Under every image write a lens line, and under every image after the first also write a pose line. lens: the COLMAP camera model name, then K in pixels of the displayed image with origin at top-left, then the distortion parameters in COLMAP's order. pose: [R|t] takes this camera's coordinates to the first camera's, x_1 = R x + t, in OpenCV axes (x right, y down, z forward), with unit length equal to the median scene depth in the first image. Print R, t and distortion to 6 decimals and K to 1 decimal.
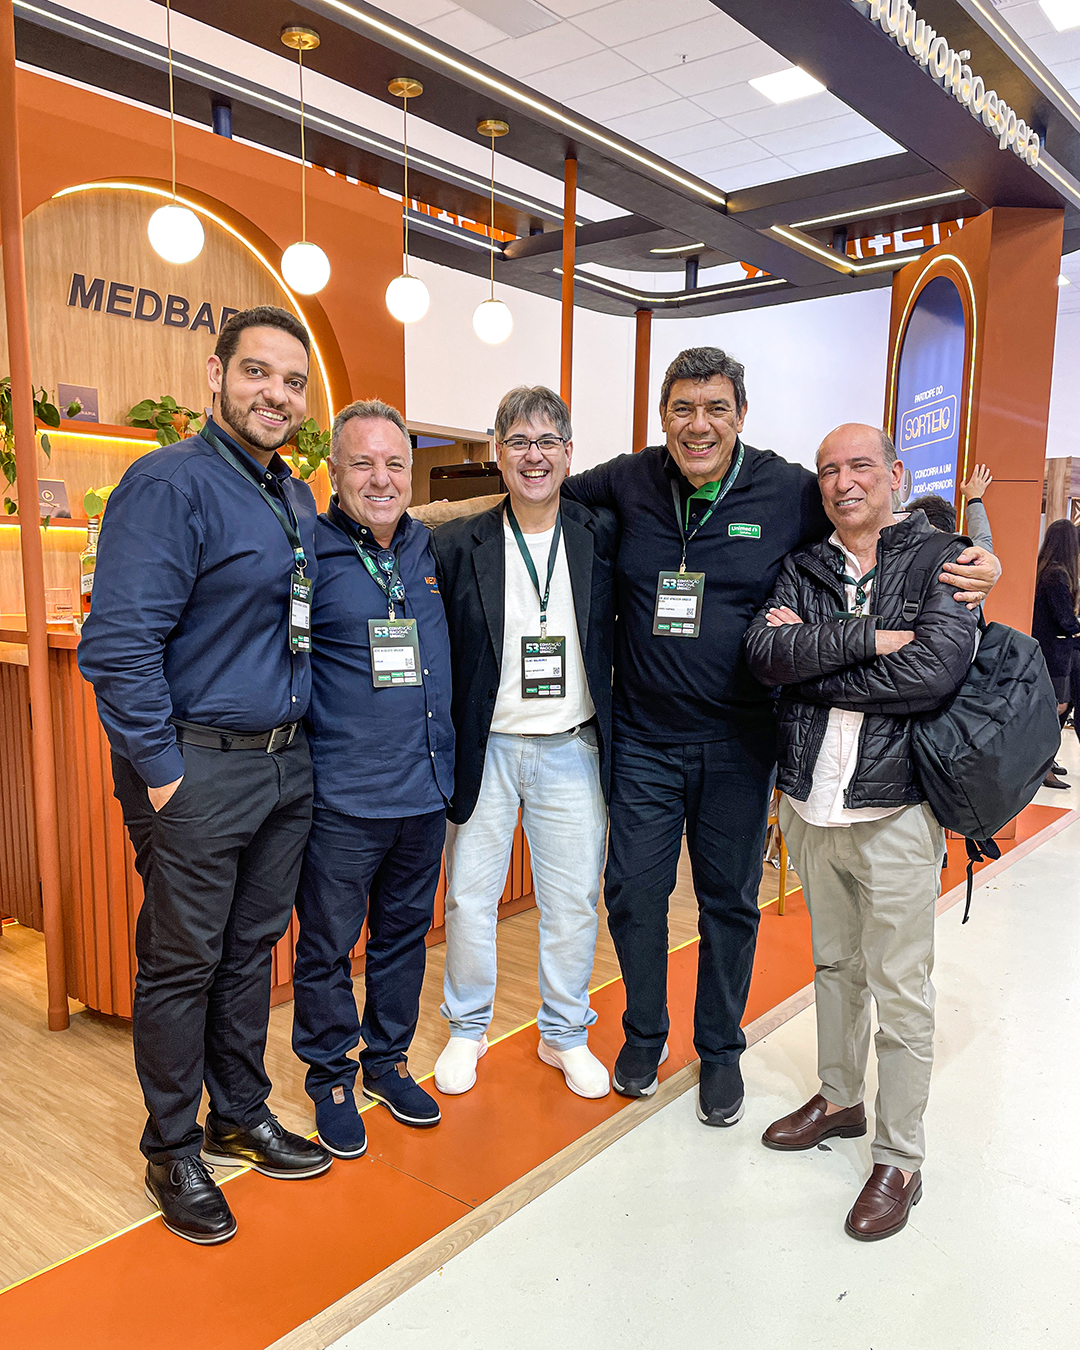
lens RADIAL K [[1096.3, 0, 551.9], [0, 1096.3, 713.9], [0, 0, 1]] dist [0.087946, -0.113315]
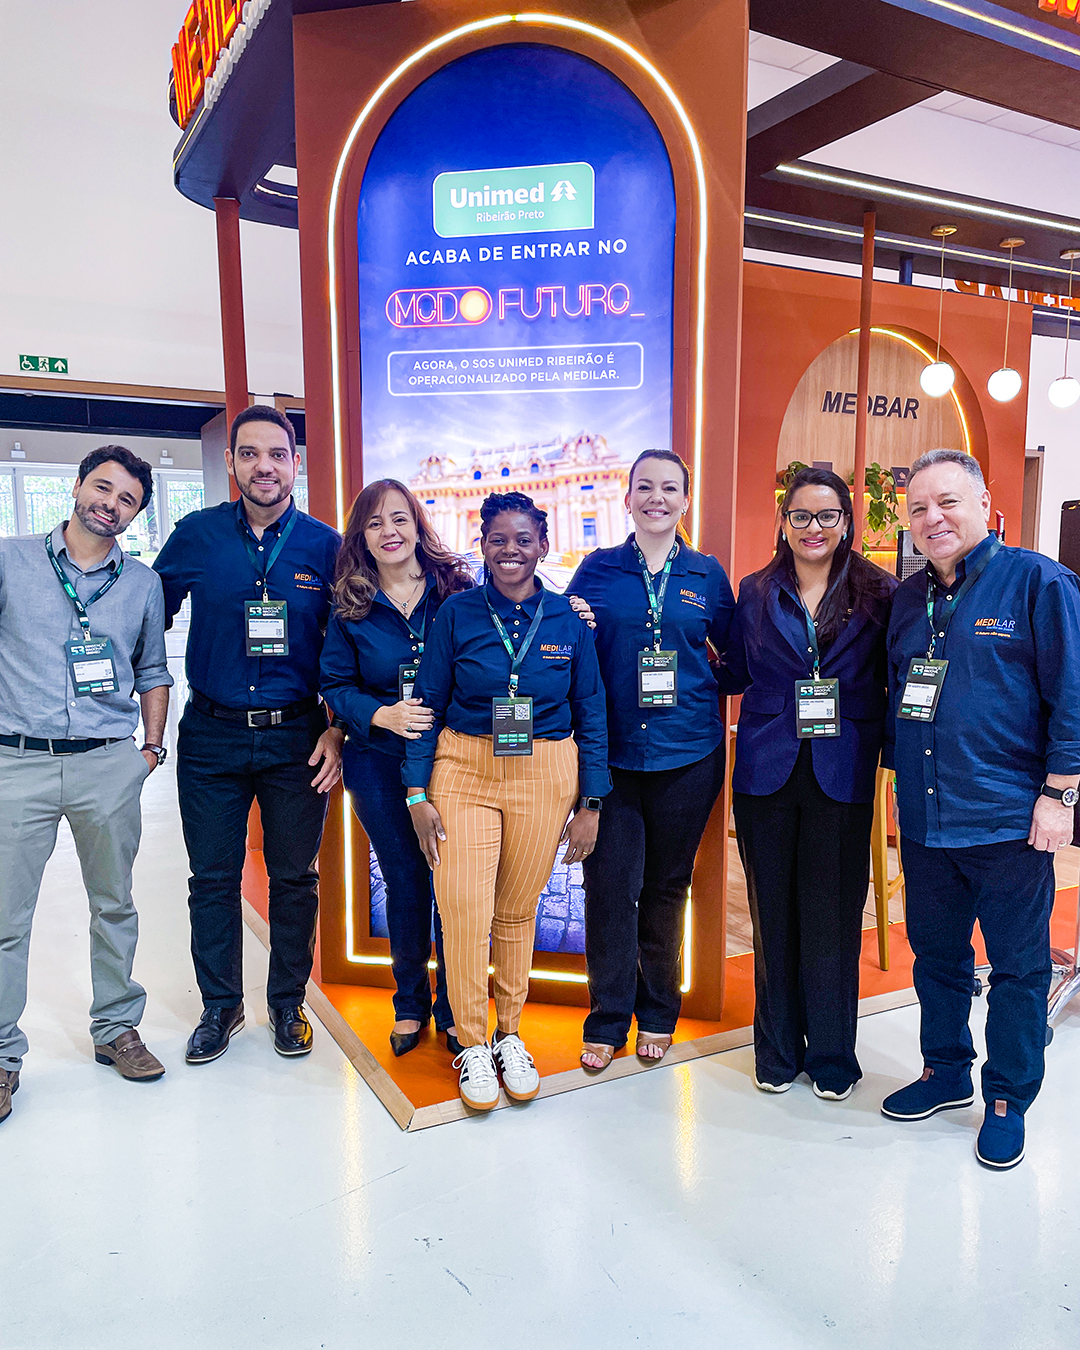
lens RADIAL K [[1087.8, 0, 548.1], [0, 1087.8, 720.9], [0, 0, 1]] dist [0.047812, -0.068674]
pose [[0.917292, 0.044924, -0.395673, -0.137004], [-0.041741, 0.998990, 0.016656, 0.059510], [0.396021, 0.001237, 0.918241, -0.530309]]
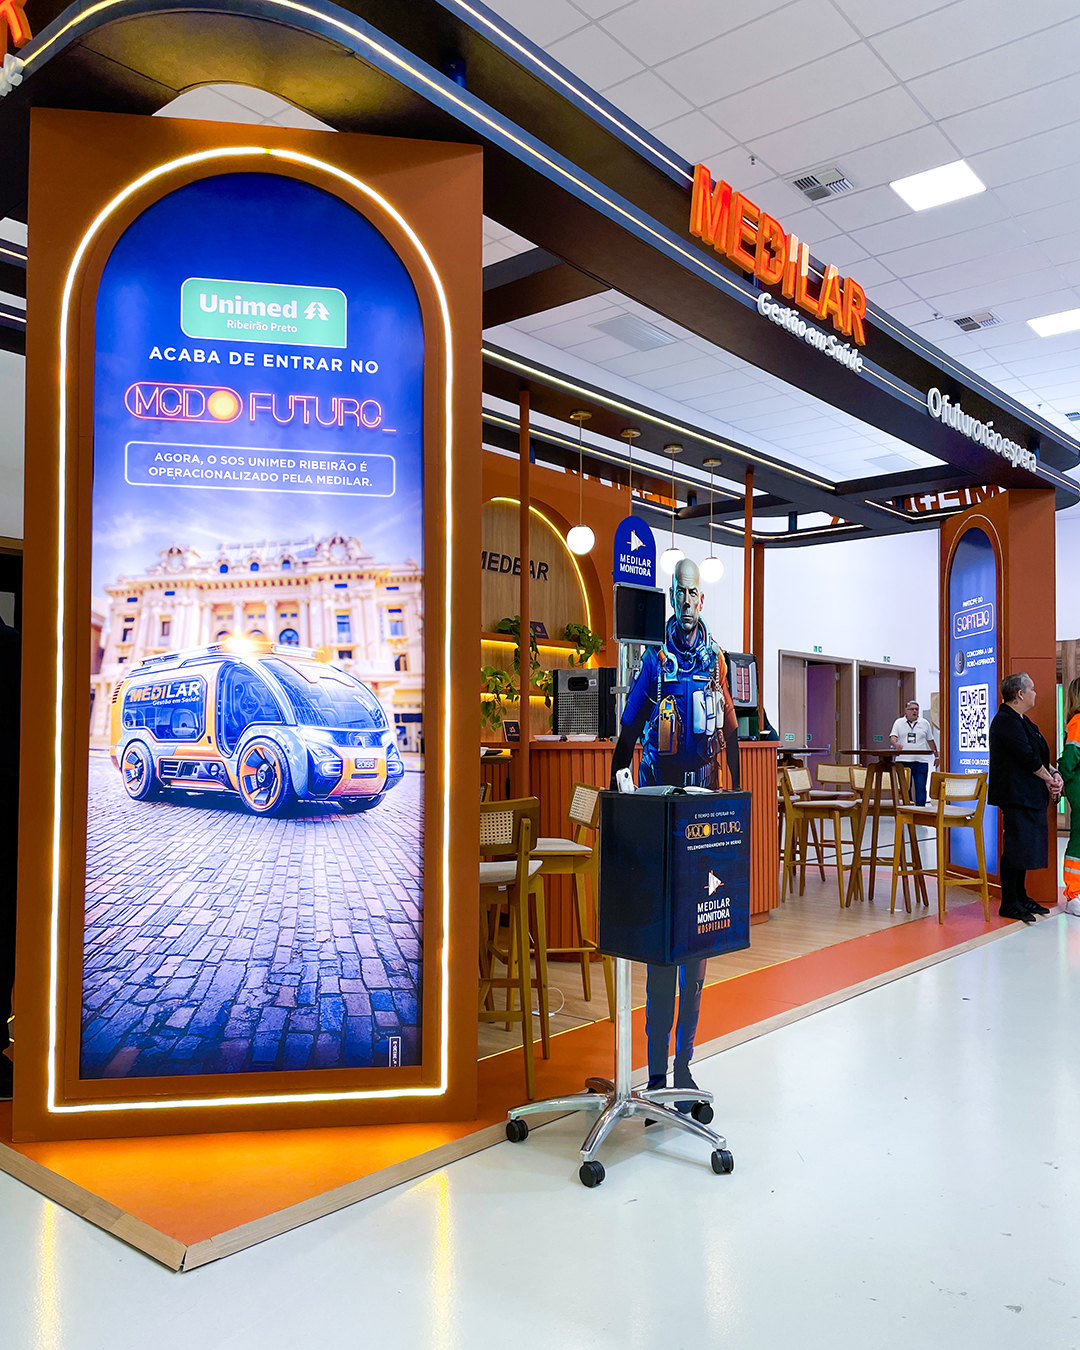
lens RADIAL K [[1096.3, 0, 546.5], [0, 1096.3, 713.9], [0, 0, 1]] dist [0.087946, -0.113315]
pose [[0.999591, -0.012133, -0.025908, -0.244590], [0.007771, 0.986719, -0.162250, 0.121633], [0.027532, 0.161982, 0.986410, -0.573664]]
